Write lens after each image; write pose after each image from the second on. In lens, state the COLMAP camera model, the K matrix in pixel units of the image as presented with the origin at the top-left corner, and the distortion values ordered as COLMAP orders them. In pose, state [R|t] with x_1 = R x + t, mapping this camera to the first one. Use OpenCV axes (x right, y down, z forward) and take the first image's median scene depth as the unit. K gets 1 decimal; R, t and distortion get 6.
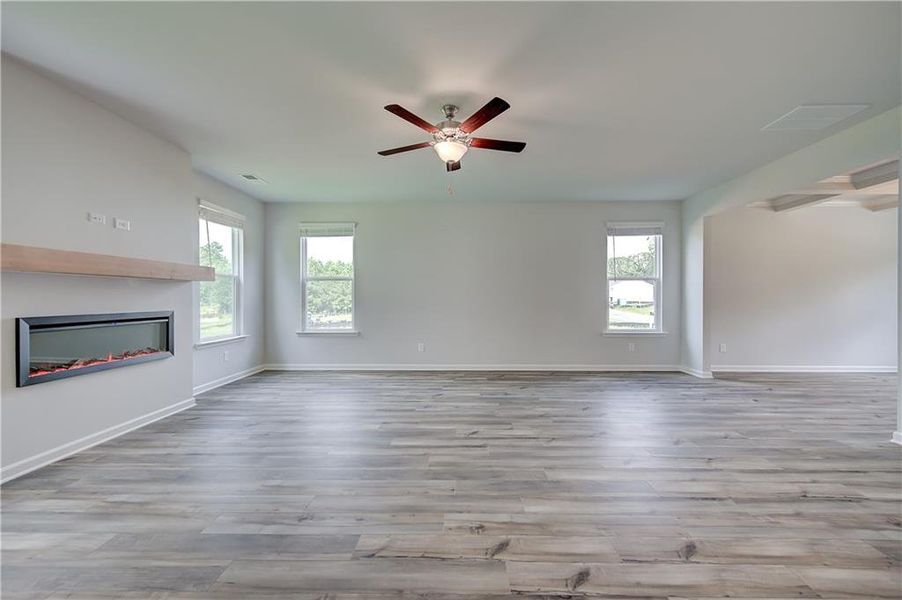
lens RADIAL K [[364.6, 0, 462.8], [0, 364.6, 302.7], [0, 0, 1]] dist [0.002321, -0.000631]
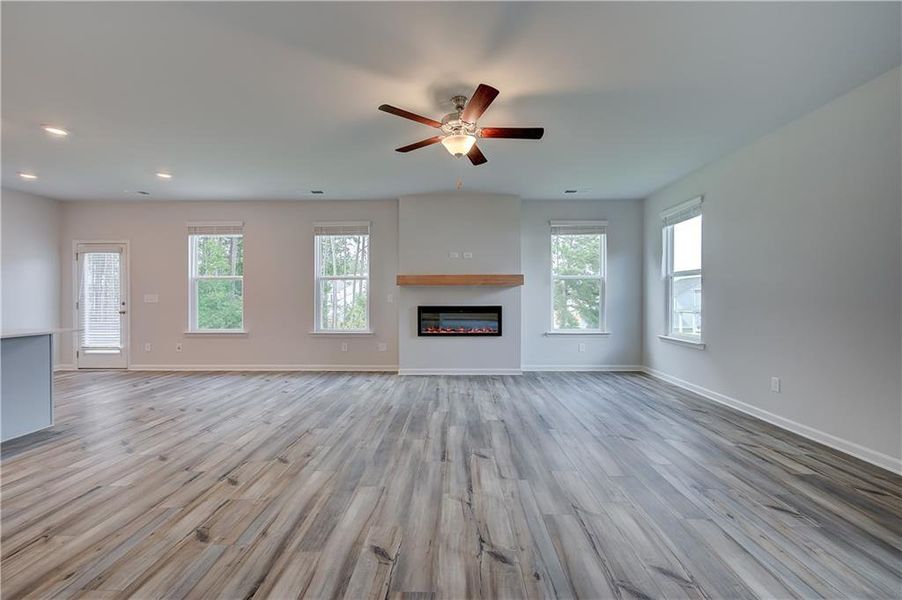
lens RADIAL K [[393.1, 0, 455.4], [0, 393.1, 301.3], [0, 0, 1]] dist [-0.000338, 0.000507]
pose [[-0.013051, 0.011954, -0.999843, 0.757449], [-0.010998, 0.999866, 0.012098, -0.012844], [0.999854, 0.011154, -0.012917, 0.755310]]
